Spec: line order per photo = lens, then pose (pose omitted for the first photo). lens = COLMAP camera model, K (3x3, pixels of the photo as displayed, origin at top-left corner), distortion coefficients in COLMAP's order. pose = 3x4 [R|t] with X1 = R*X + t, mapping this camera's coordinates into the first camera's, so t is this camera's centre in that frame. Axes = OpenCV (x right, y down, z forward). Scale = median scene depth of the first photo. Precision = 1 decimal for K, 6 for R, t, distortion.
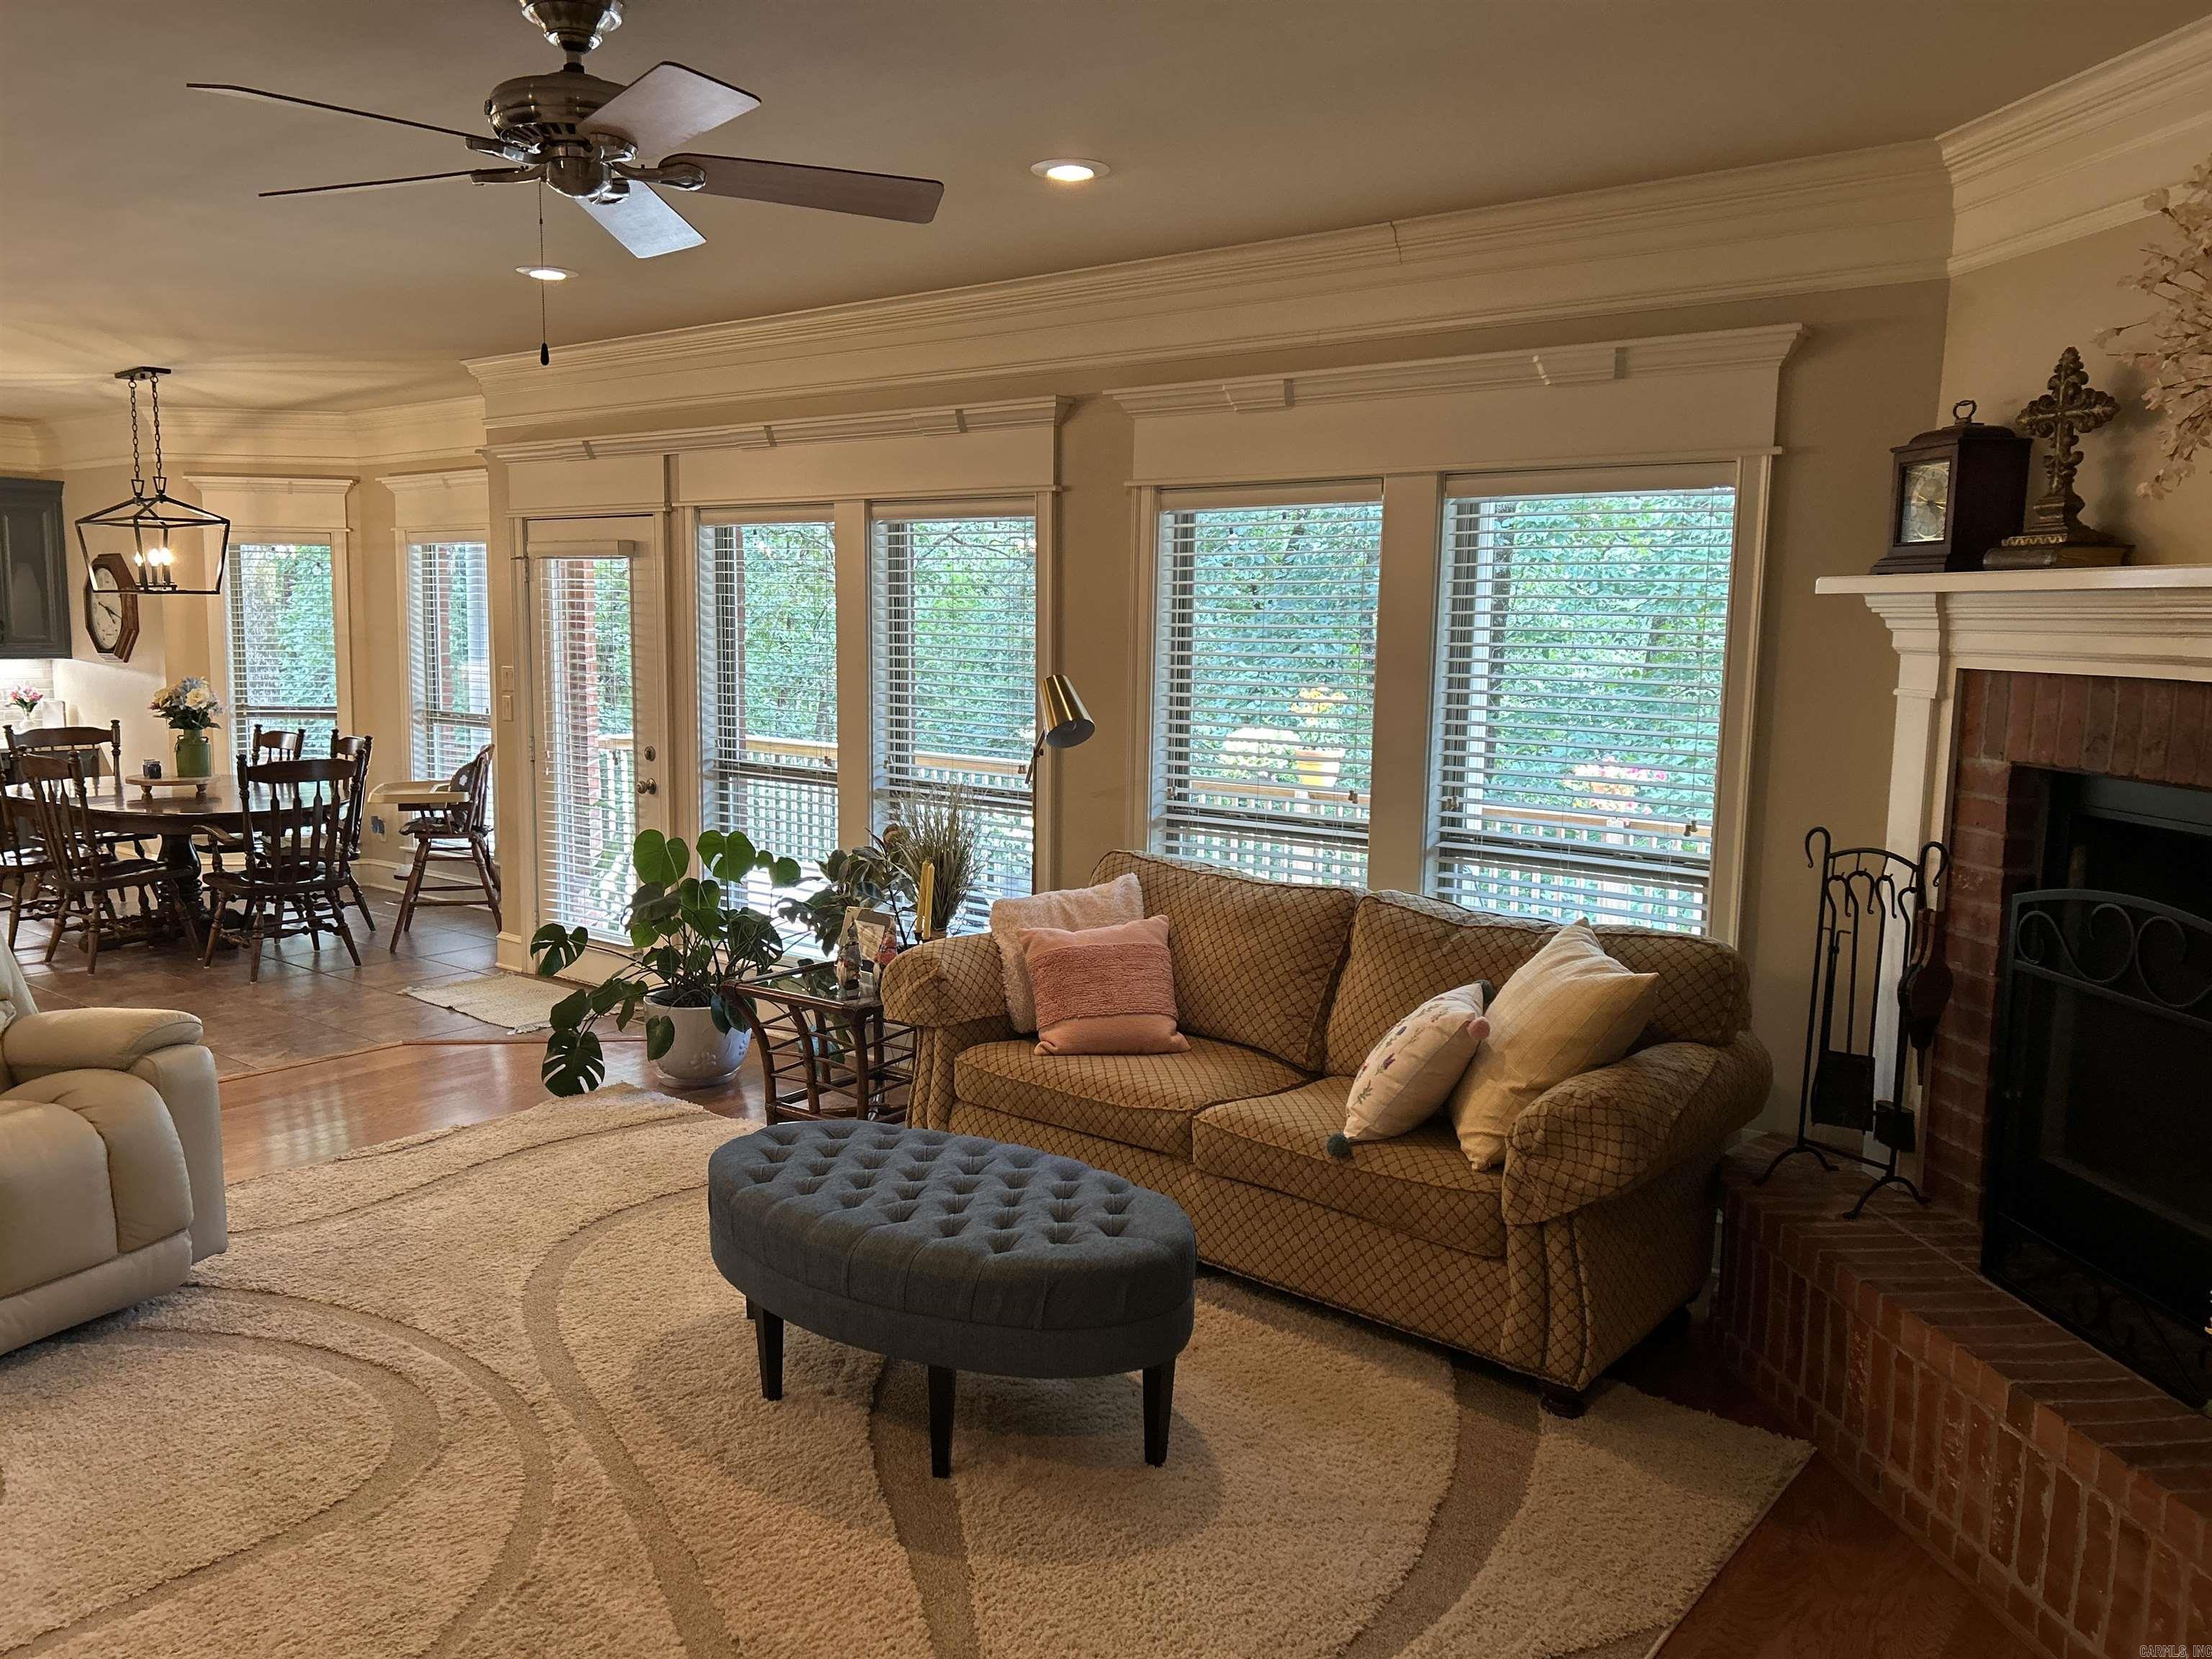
lens RADIAL K [[1672.3, 0, 1088.3], [0, 1672.3, 837.1], [0, 0, 1]] dist [0.014444, 0.000110]
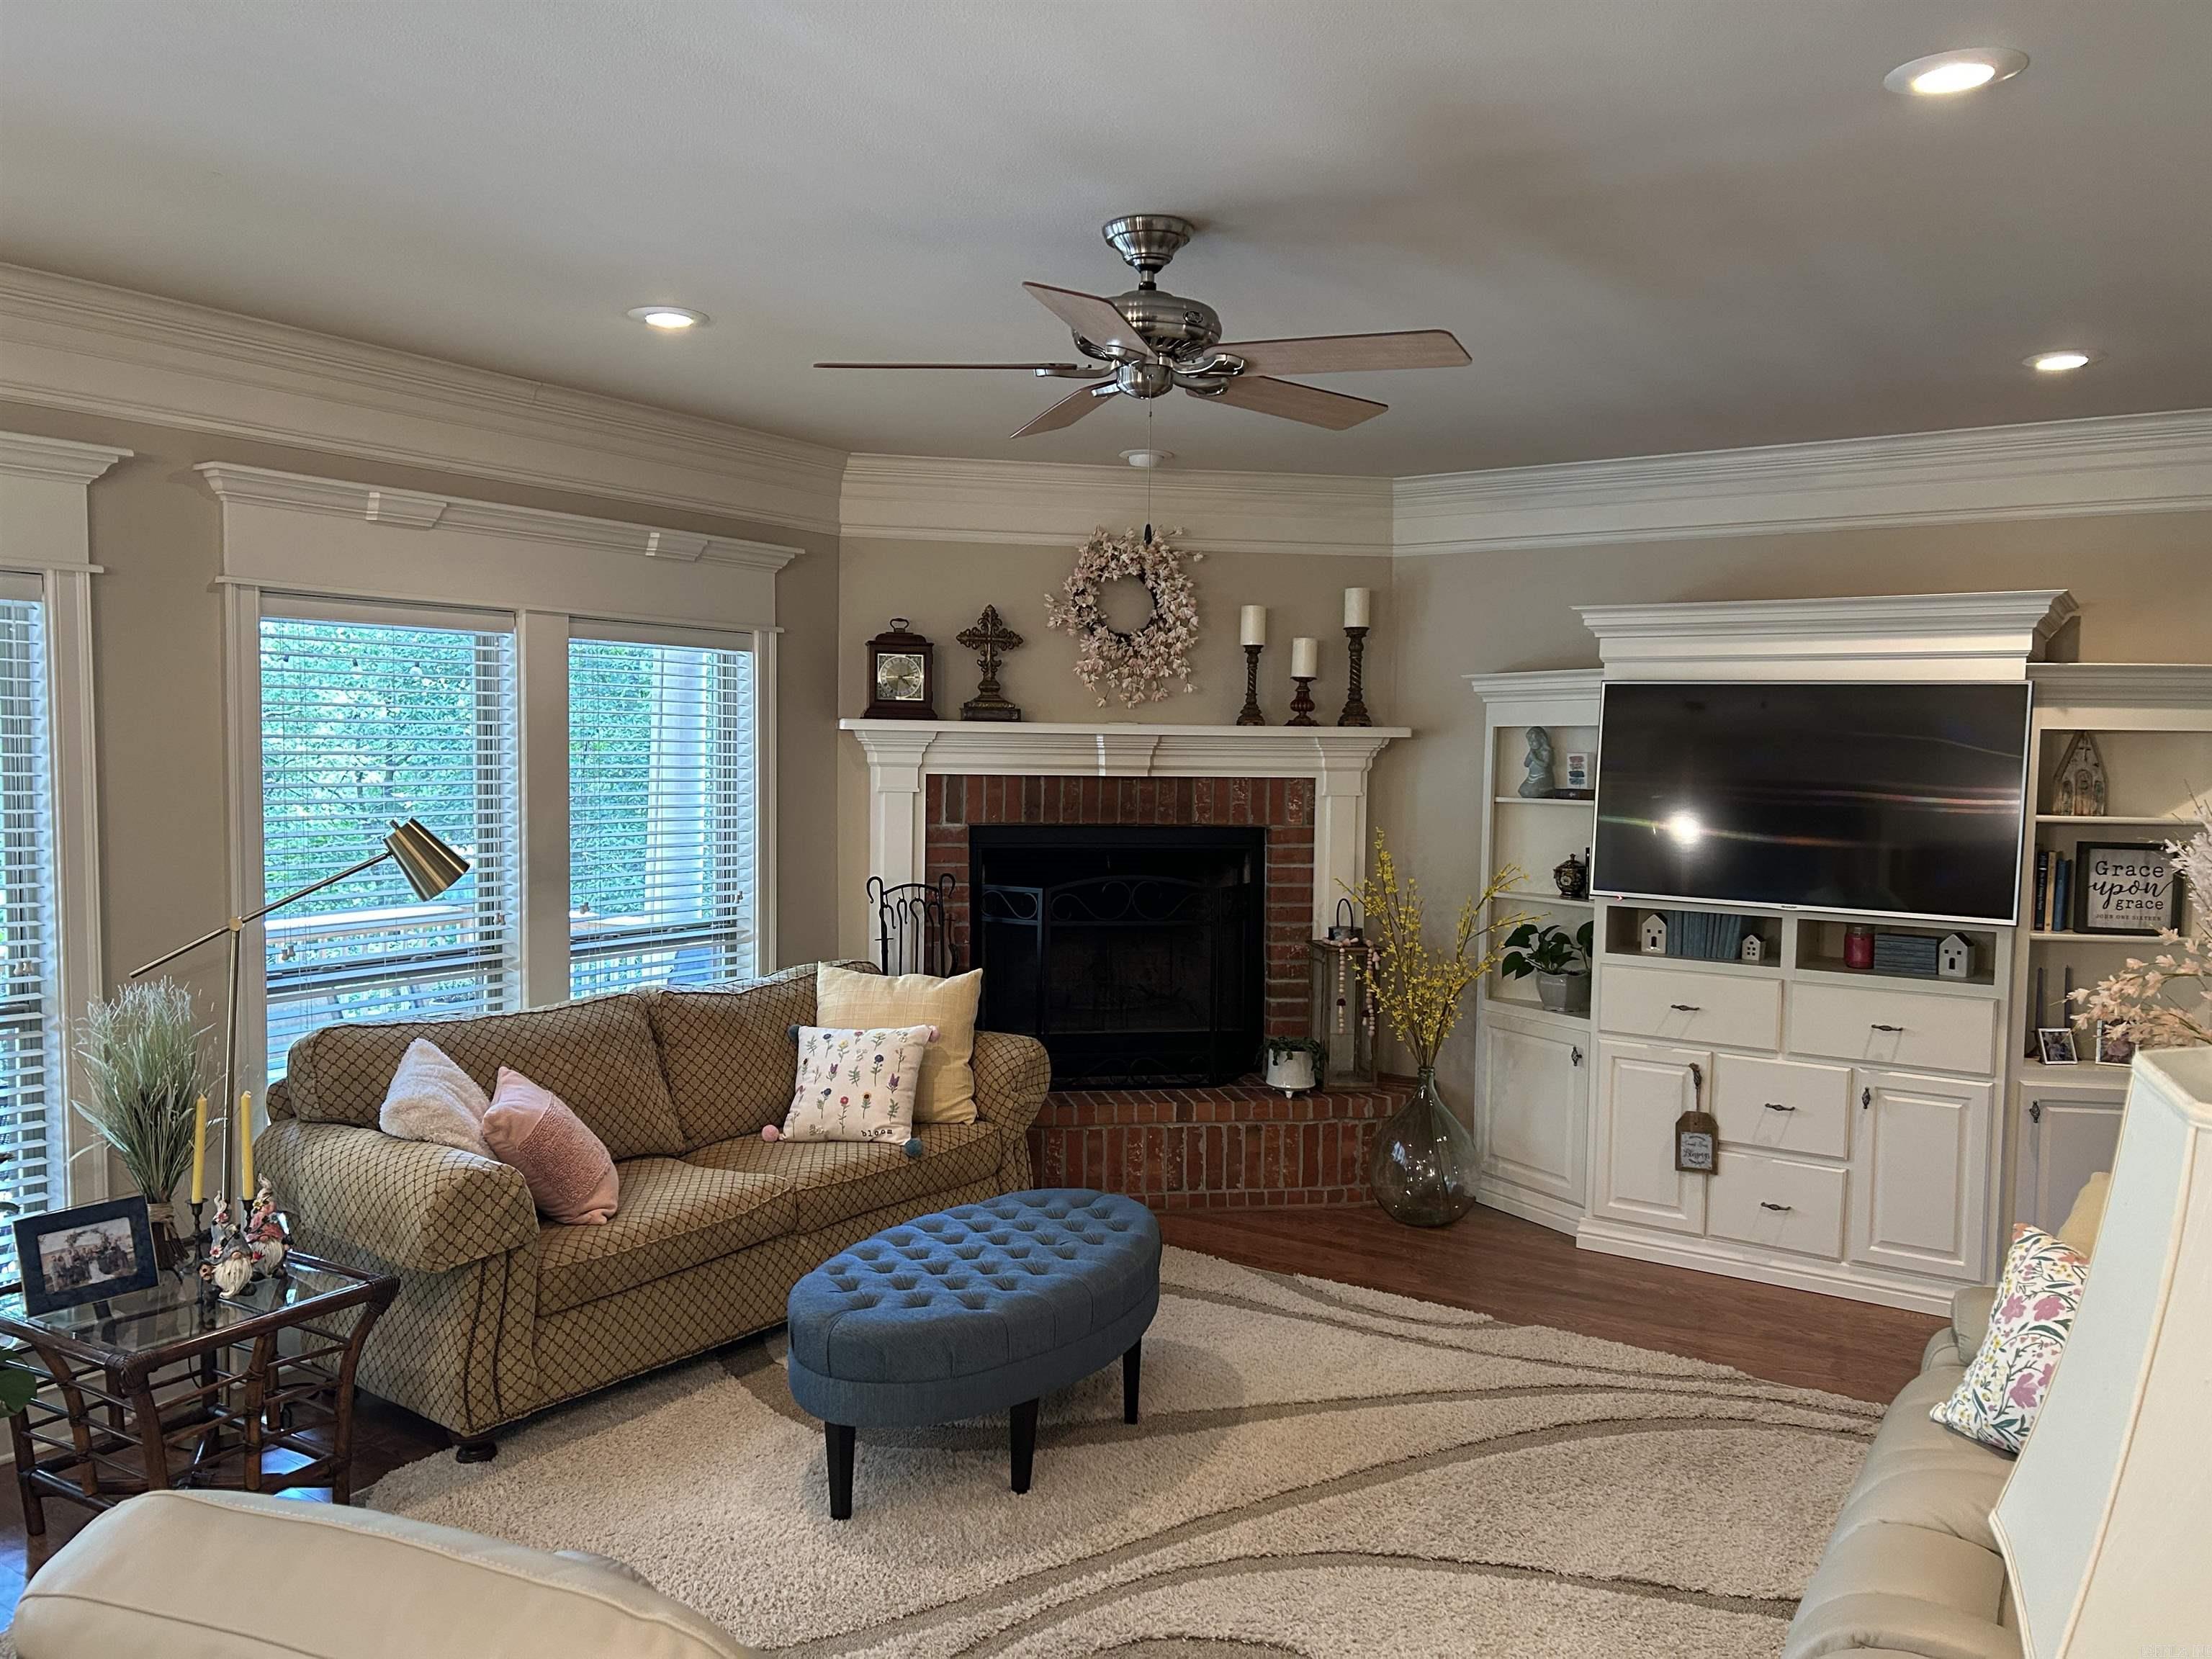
lens RADIAL K [[1672.3, 0, 1089.4], [0, 1672.3, 829.6], [0, 0, 1]] dist [0.014444, 0.000110]
pose [[-0.095166, -0.059922, 0.993656, -1.148179], [0.120813, 0.990113, 0.071279, -0.138522], [-0.988103, 0.126830, -0.086986, 0.940238]]
